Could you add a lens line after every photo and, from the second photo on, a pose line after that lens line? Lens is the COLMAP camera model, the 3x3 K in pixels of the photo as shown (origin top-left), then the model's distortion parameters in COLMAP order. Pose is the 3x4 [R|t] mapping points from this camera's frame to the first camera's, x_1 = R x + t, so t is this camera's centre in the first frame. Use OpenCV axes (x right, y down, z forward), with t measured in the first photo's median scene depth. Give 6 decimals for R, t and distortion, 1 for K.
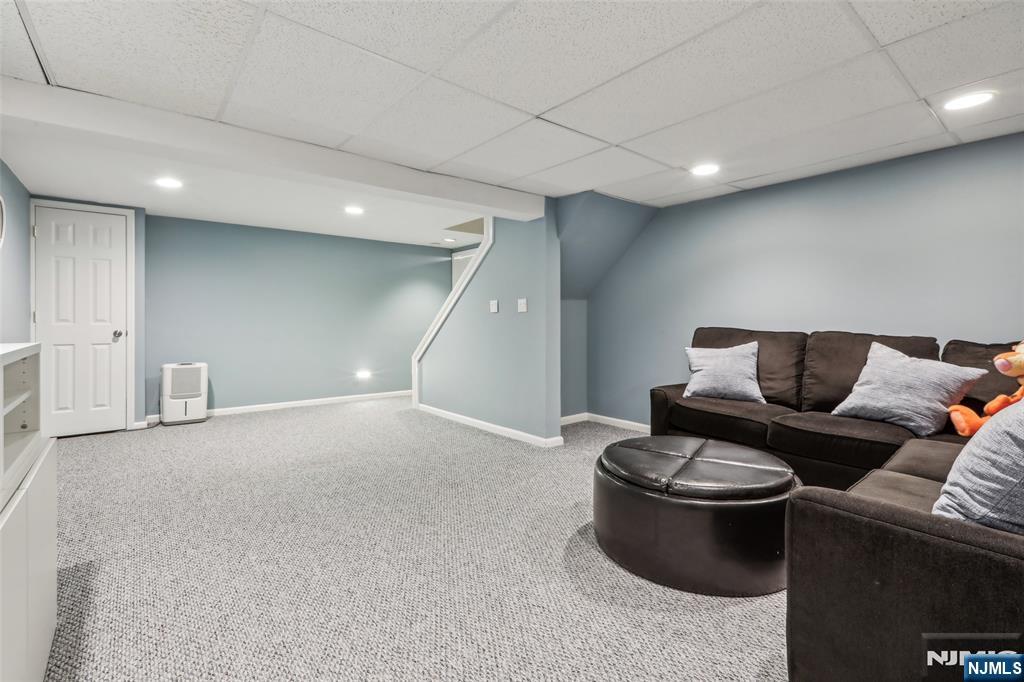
lens RADIAL K [[467.6, 0, 512.5], [0, 467.6, 322.0], [0, 0, 1]] dist [-0.001058, 0.000769]
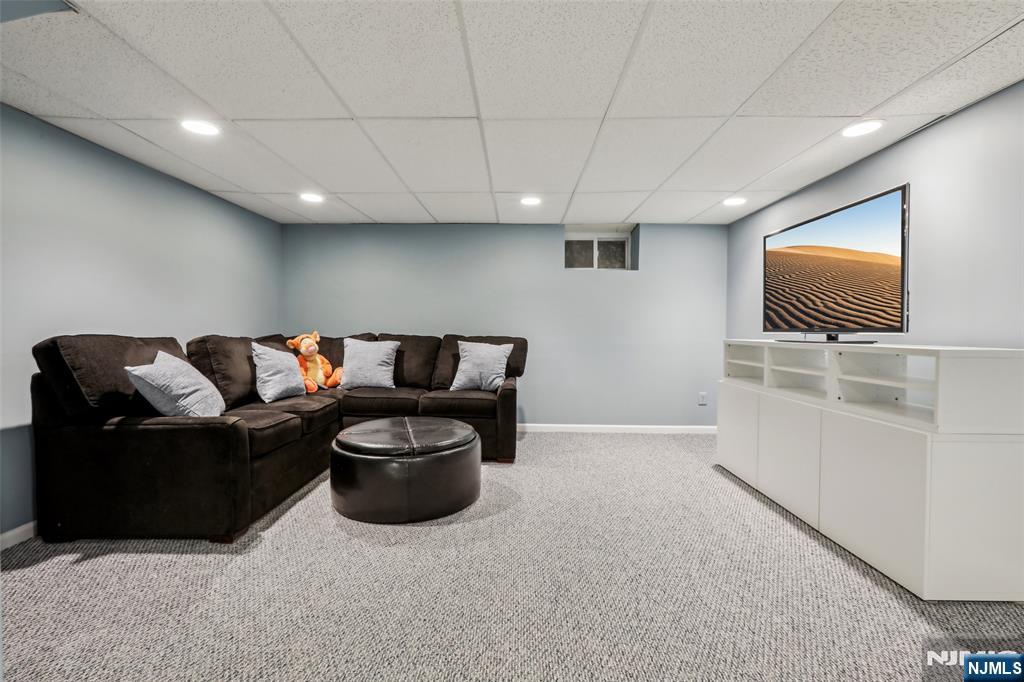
lens RADIAL K [[467.6, 0, 512.5], [0, 467.6, 322.0], [0, 0, 1]] dist [-0.001058, 0.000769]
pose [[-0.772510, -0.003858, 0.634990, -0.689156], [-0.007377, 0.999969, -0.002899, -0.008406], [-0.634959, -0.006923, -0.772515, 1.861857]]
